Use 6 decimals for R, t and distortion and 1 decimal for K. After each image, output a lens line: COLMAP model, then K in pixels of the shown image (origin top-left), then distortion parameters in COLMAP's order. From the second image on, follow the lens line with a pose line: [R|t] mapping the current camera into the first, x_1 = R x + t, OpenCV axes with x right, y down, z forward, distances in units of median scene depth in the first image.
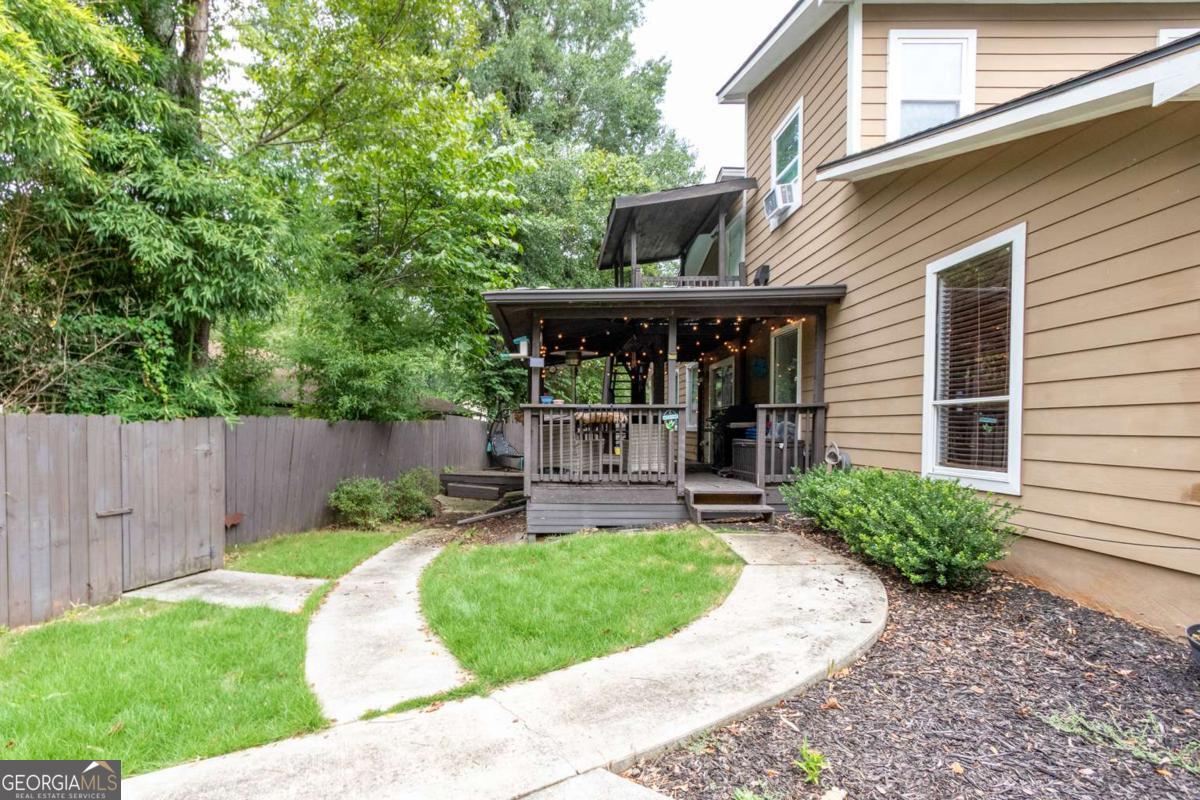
lens RADIAL K [[579.9, 0, 544.0], [0, 579.9, 449.5], [0, 0, 1]] dist [0.001586, -0.000053]
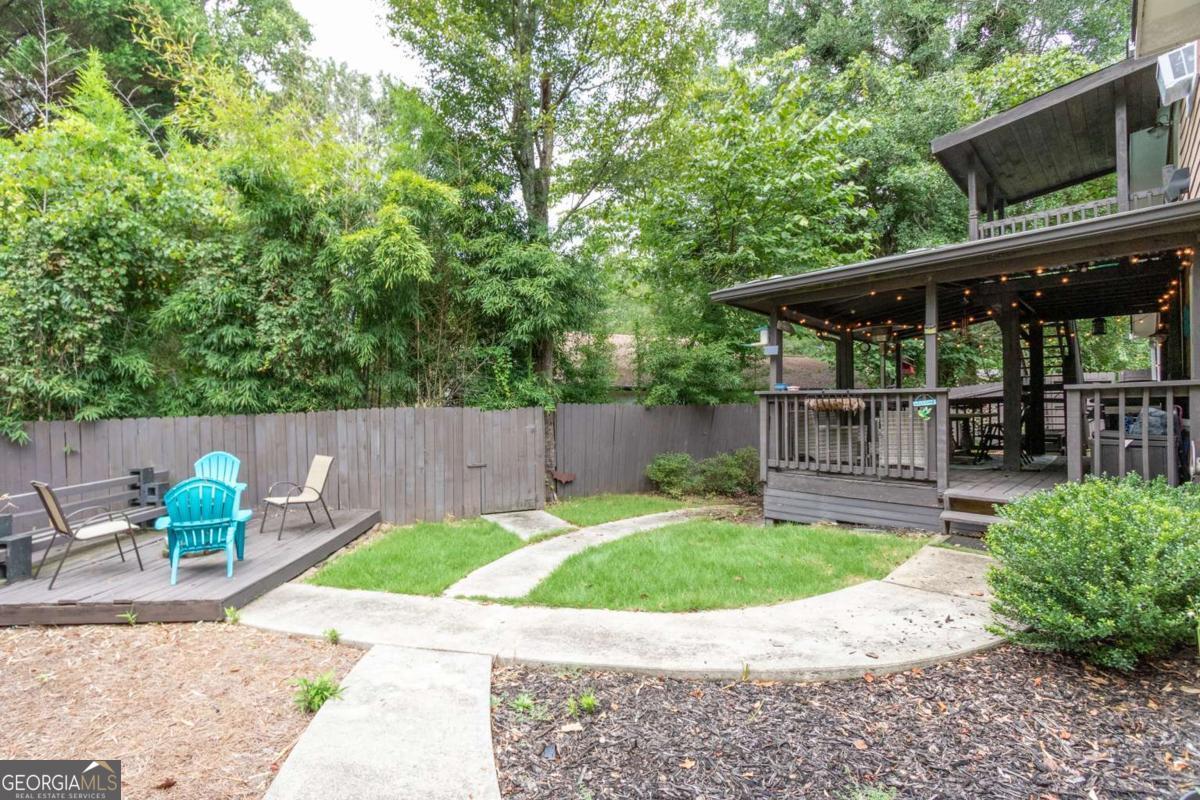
lens RADIAL K [[581.1, 0, 552.2], [0, 581.1, 402.7], [0, 0, 1]] dist [0.000502, 0.000106]
pose [[0.665291, -0.005383, -0.746565, 0.605277], [-0.017656, 0.999581, -0.022941, -0.034084], [0.746375, 0.028443, 0.664917, 0.043631]]
